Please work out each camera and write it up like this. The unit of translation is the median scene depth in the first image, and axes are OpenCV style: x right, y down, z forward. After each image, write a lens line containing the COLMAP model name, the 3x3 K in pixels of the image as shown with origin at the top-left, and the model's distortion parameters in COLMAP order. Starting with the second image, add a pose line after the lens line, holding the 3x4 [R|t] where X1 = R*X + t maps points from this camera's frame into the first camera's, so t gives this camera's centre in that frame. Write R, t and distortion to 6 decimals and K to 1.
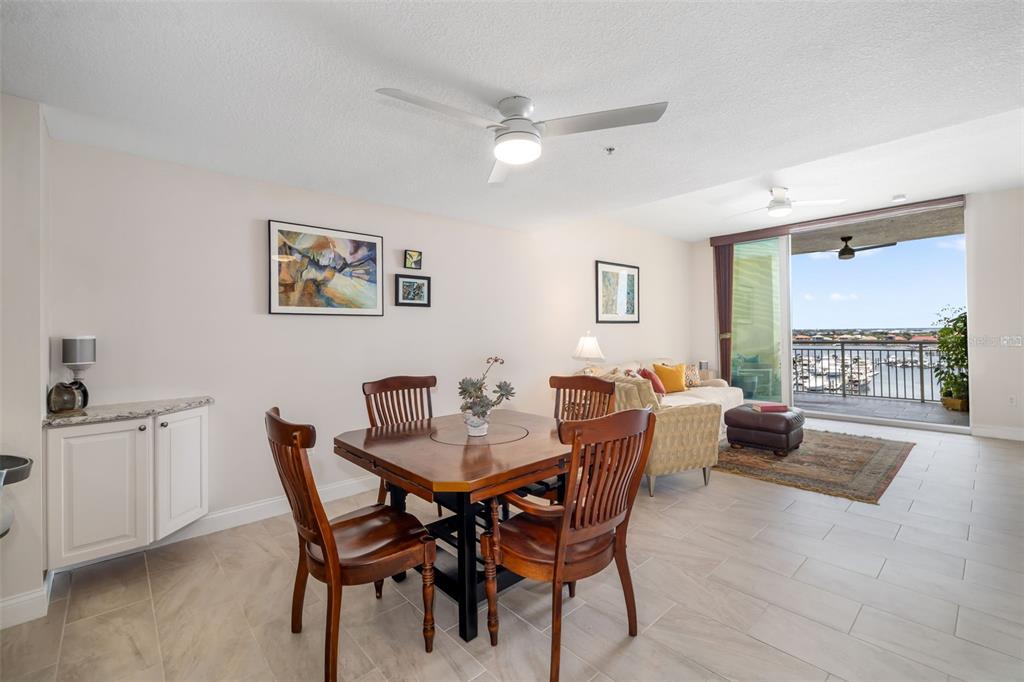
lens RADIAL K [[433.0, 0, 526.2], [0, 433.0, 330.1], [0, 0, 1]] dist [-0.000802, -0.000242]
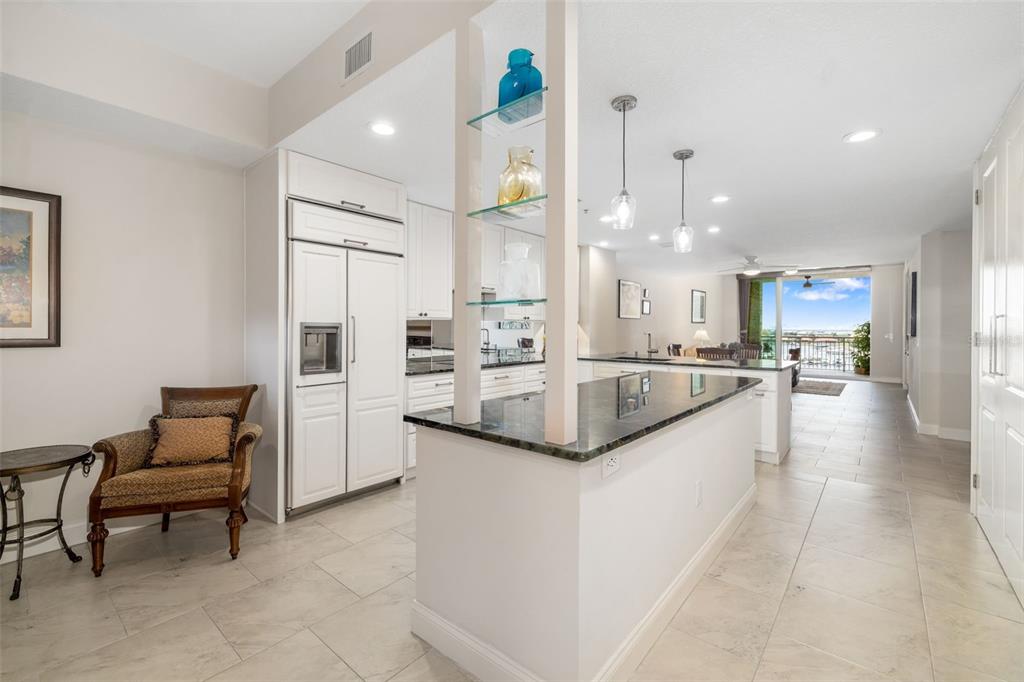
lens RADIAL K [[433.0, 0, 515.6], [0, 433.0, 327.7], [0, 0, 1]] dist [-0.000802, -0.000242]
pose [[0.992400, 0.021867, 0.121094, -0.659079], [-0.022856, 0.999716, 0.006789, 0.006848], [-0.120911, -0.009505, 0.992618, -0.612181]]
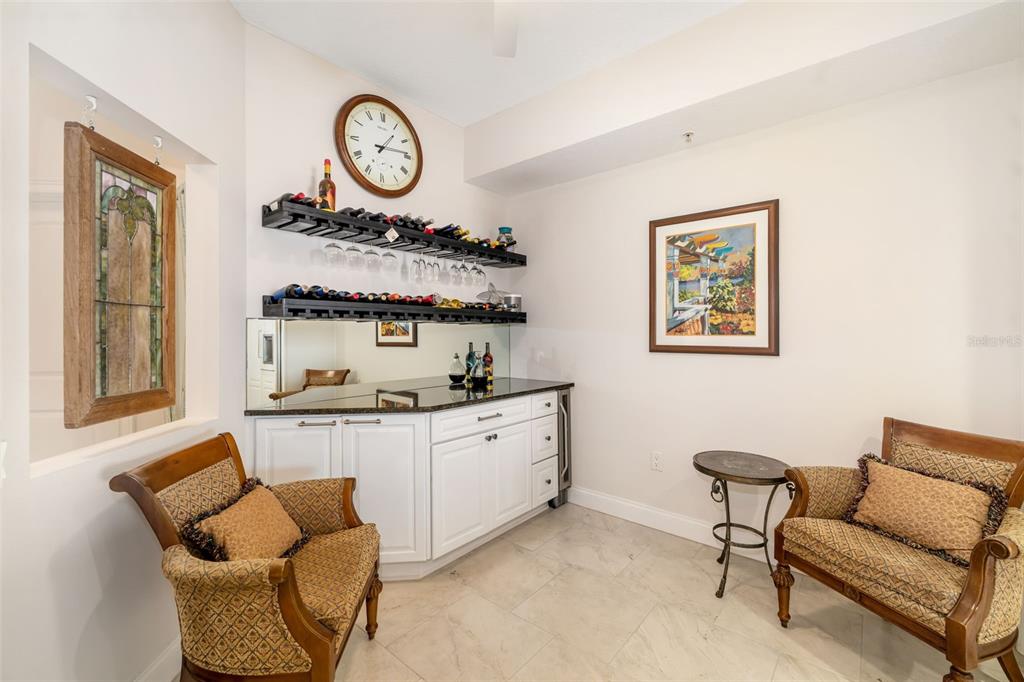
lens RADIAL K [[433.0, 0, 508.2], [0, 433.0, 332.9], [0, 0, 1]] dist [-0.000802, -0.000242]
pose [[0.123340, 0.015631, -0.992241, -0.674332], [0.005848, 0.999847, 0.016478, 0.008311], [0.992347, -0.007835, 0.123229, -0.471068]]
